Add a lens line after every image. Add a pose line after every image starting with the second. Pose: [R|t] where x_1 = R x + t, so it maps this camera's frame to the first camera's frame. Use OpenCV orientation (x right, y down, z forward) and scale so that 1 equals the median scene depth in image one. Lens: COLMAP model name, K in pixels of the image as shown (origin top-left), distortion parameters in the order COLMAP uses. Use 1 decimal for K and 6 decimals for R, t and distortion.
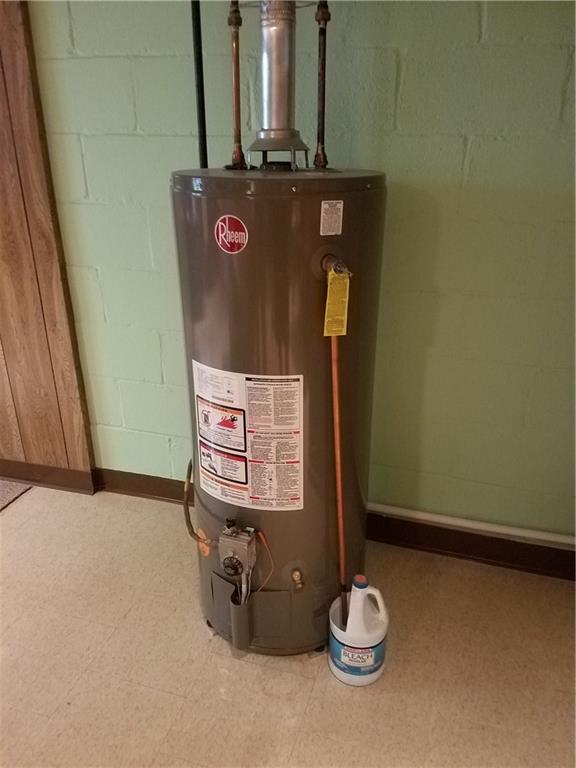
lens RADIAL K [[591.6, 0, 286.2], [0, 591.6, 382.3], [0, 0, 1]] dist [0.056409, -0.014641]
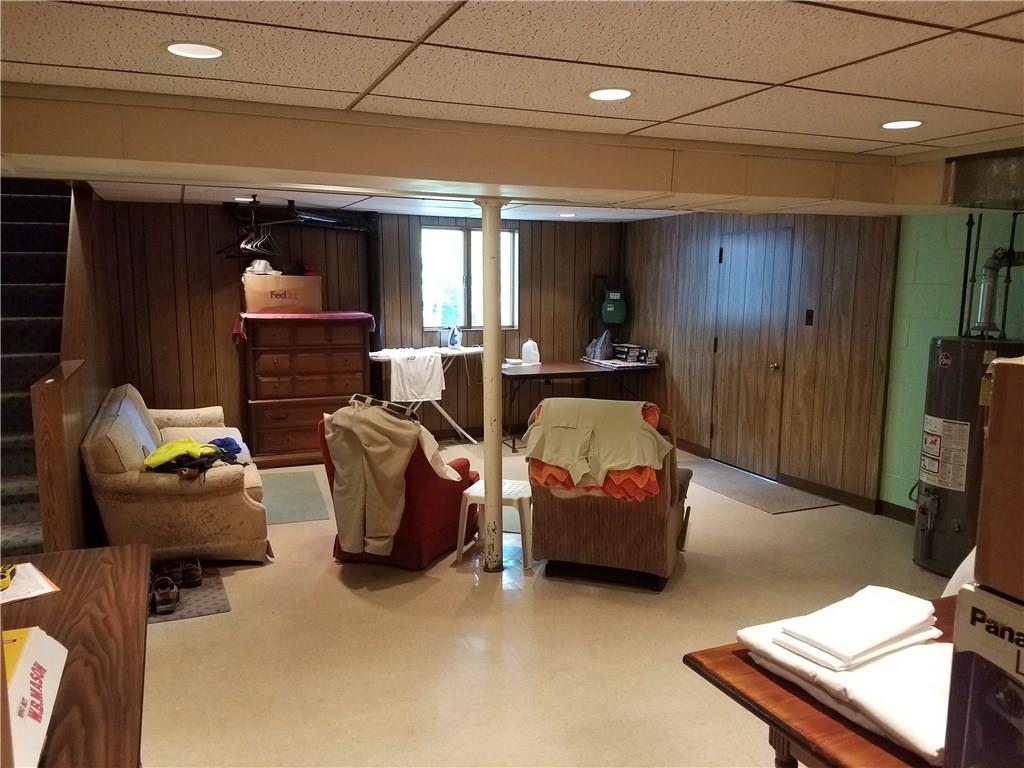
lens RADIAL K [[788.8, 0, 517.4], [0, 788.8, 386.0], [0, 0, 1]] dist [0.056409, -0.014641]
pose [[0.644636, 0.113973, -0.755946, 1.084761], [-0.308934, 0.943327, -0.121220, 0.679485], [0.699289, 0.311680, 0.643313, -1.991946]]
